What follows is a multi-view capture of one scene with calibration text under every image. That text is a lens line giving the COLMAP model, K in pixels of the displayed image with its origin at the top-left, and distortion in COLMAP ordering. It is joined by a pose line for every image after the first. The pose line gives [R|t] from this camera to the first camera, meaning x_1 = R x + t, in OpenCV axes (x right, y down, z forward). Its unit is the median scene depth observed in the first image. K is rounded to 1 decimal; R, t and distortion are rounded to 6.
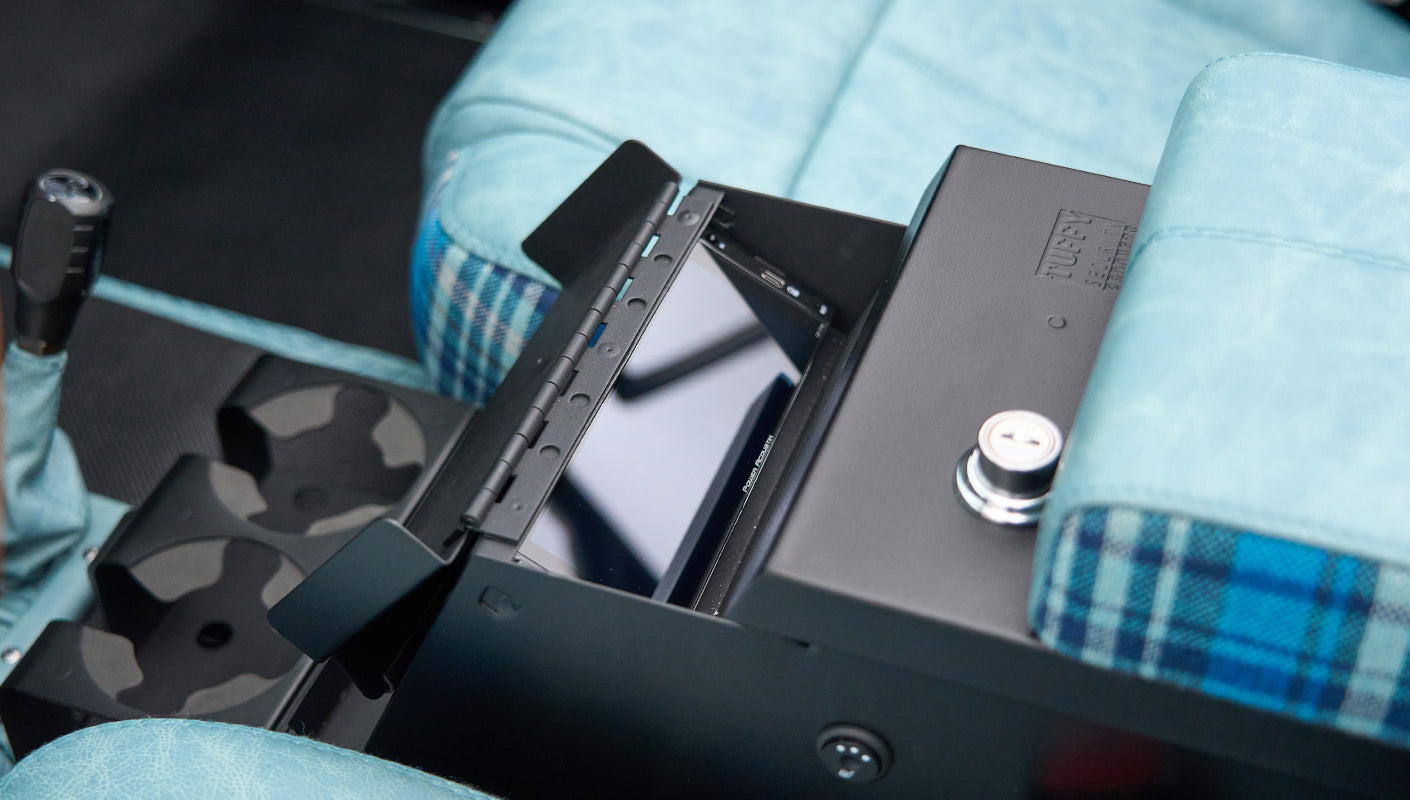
lens RADIAL K [[2061.7, 0, 705.0], [0, 2061.7, 400.0], [0, 0, 1]] dist [-0.037356, -0.069738]
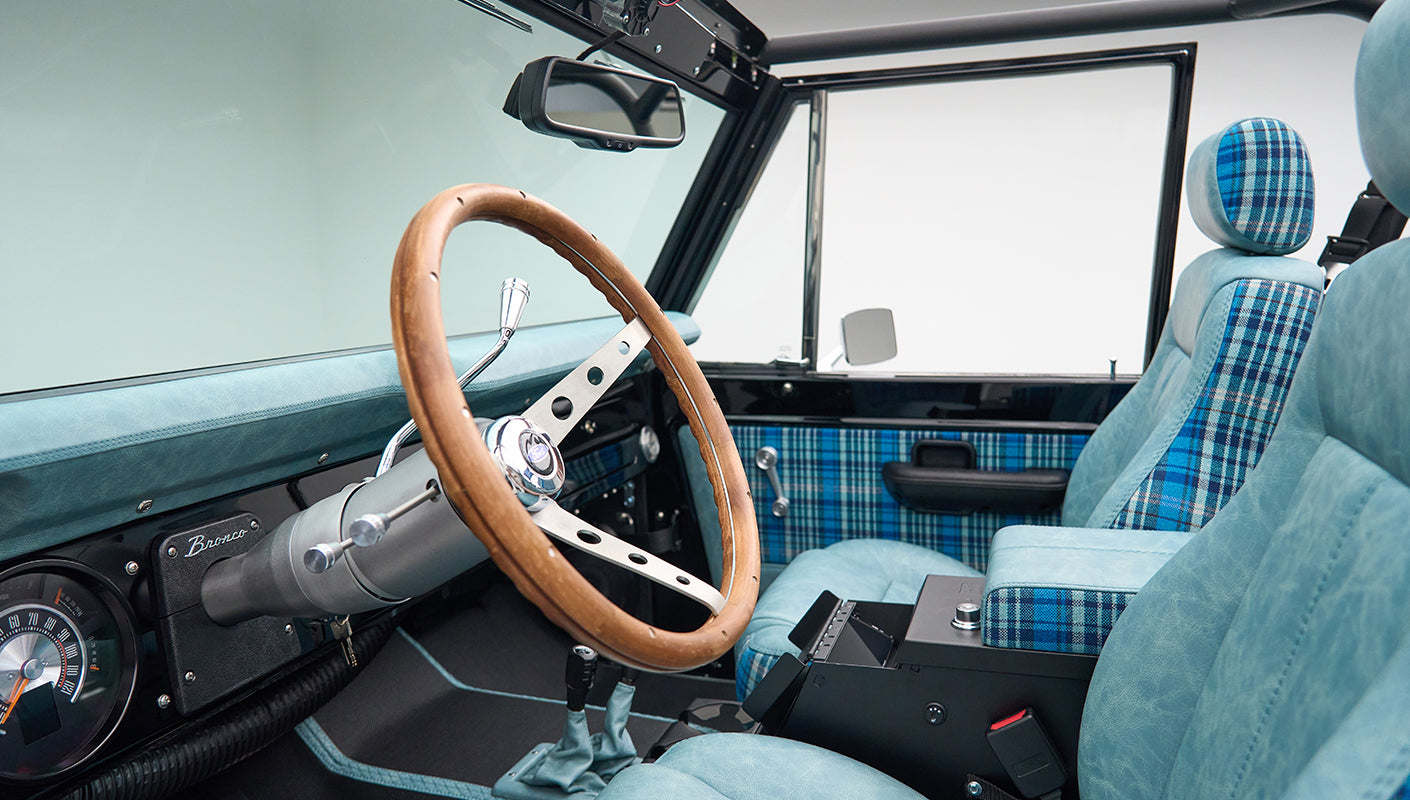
lens RADIAL K [[979.8, 0, 705.0], [0, 979.8, 400.0], [0, 0, 1]] dist [-0.009755, -0.003993]
pose [[0.998735, -0.049967, 0.005596, -0.300361], [0.044633, 0.829814, -0.556252, 0.655317], [0.023151, 0.555798, 0.830995, -0.638627]]
